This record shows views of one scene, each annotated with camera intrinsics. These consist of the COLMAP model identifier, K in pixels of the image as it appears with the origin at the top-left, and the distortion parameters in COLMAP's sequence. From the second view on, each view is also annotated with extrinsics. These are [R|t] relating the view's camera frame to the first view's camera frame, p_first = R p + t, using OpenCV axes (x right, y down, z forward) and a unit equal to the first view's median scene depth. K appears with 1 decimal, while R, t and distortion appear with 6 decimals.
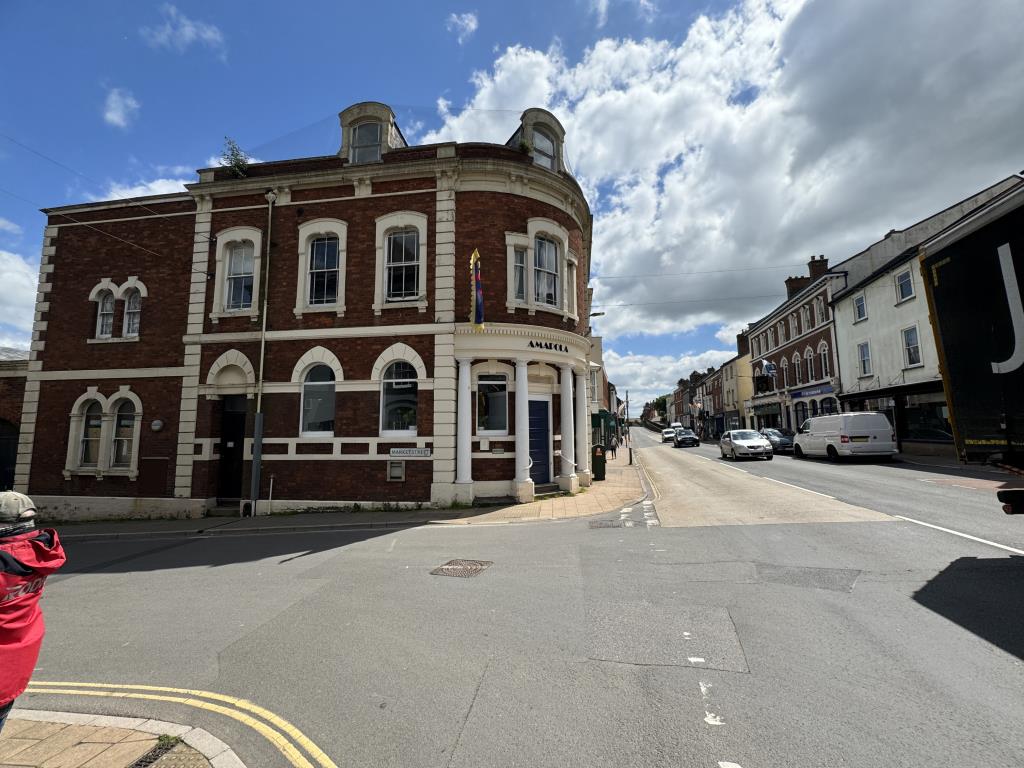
lens RADIAL K [[406.5, 0, 512.0], [0, 406.5, 384.0], [0, 0, 1]] dist [-0.000770, 0.000116]
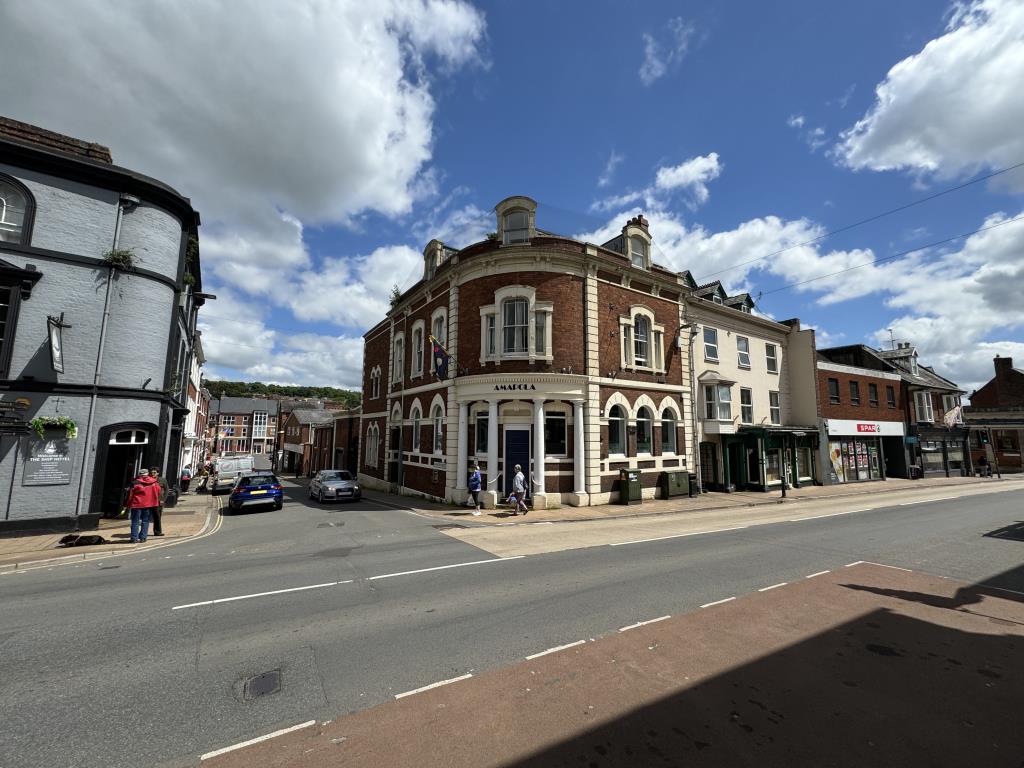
lens RADIAL K [[427.2, 0, 512.0], [0, 427.2, 384.0], [0, 0, 1]] dist [-0.000119, 0.000030]
pose [[0.661568, -0.074079, -0.746217, 1.092049], [0.060900, 0.997129, -0.044997, -0.045249], [0.747408, -0.015676, 0.664180, 0.125201]]
